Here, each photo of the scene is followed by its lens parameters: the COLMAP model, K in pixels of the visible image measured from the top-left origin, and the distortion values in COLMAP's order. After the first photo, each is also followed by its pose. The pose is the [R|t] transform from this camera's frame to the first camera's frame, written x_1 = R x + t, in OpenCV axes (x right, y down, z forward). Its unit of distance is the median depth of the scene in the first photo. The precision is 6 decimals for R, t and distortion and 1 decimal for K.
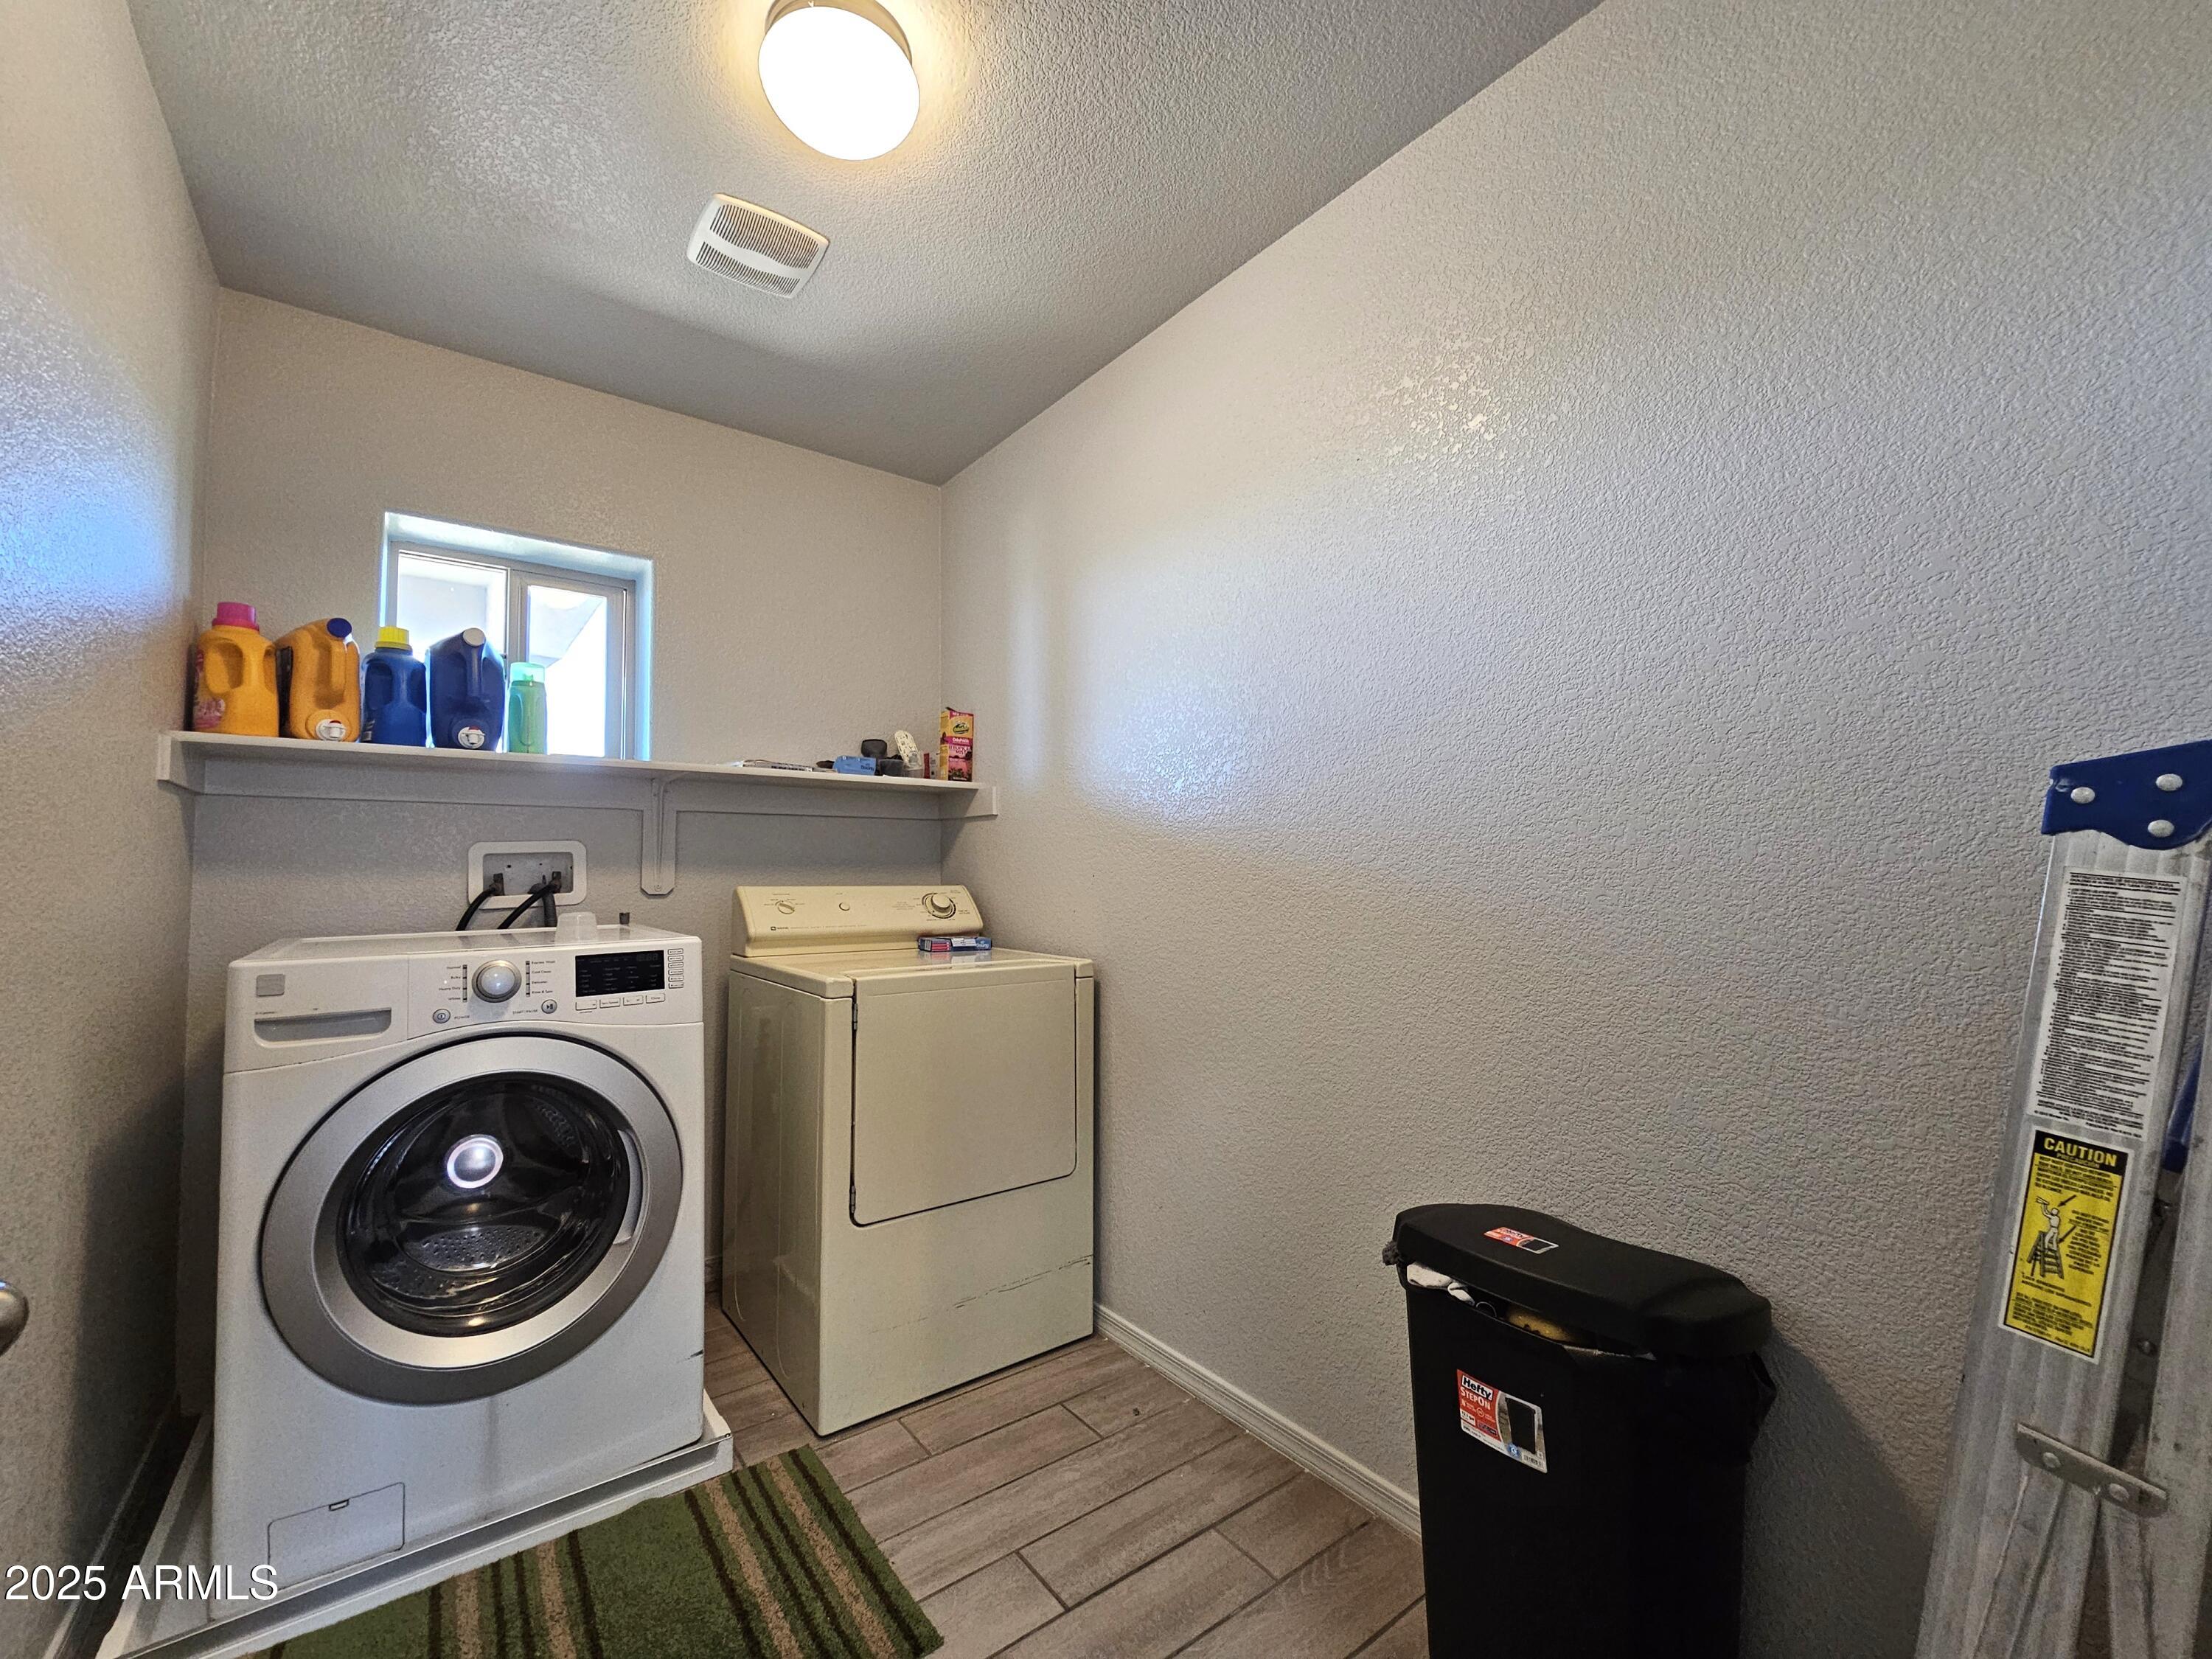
lens RADIAL K [[913.4, 0, 1106.0], [0, 913.4, 829.5], [0, 0, 1]] dist [-0.001296, 0.000063]
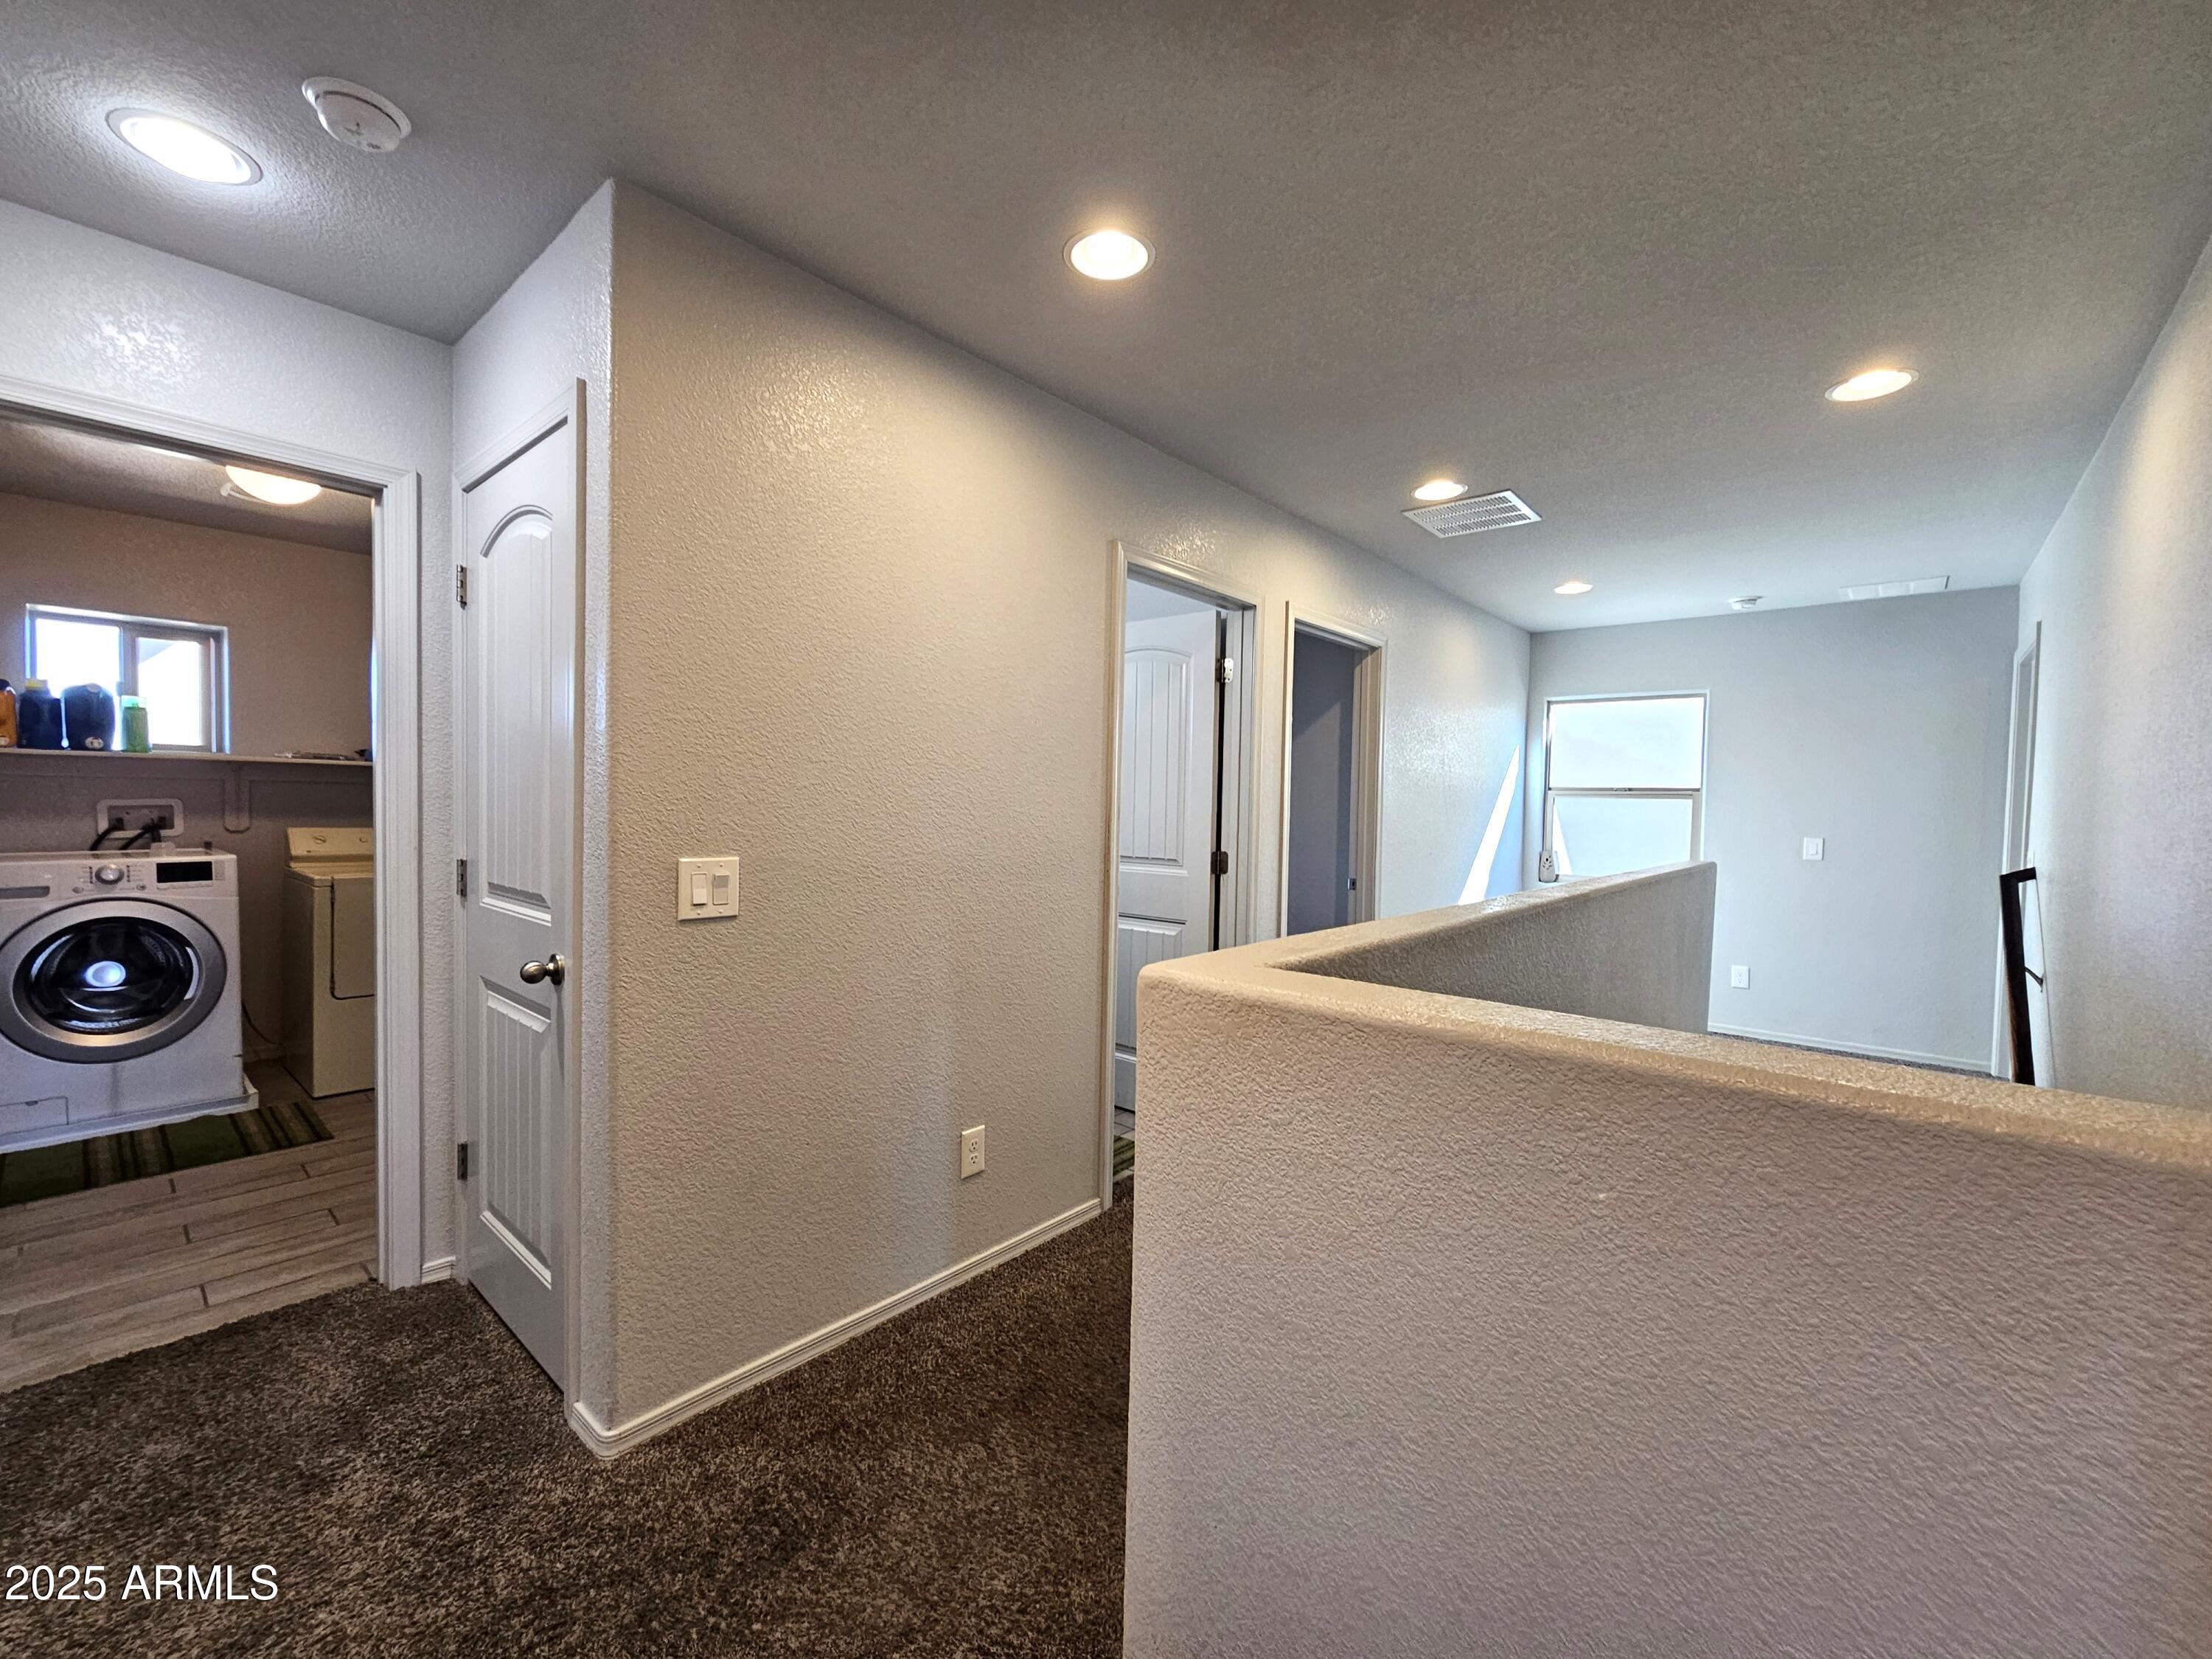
lens RADIAL K [[900.4, 0, 1106.0], [0, 900.4, 829.5], [0, 0, 1]] dist [-0.000088, 0.000034]
pose [[0.976870, 0.018099, 0.213066, 0.955981], [-0.033636, 0.997013, 0.069522, -0.133612], [-0.211171, -0.075081, 0.974561, -1.266065]]
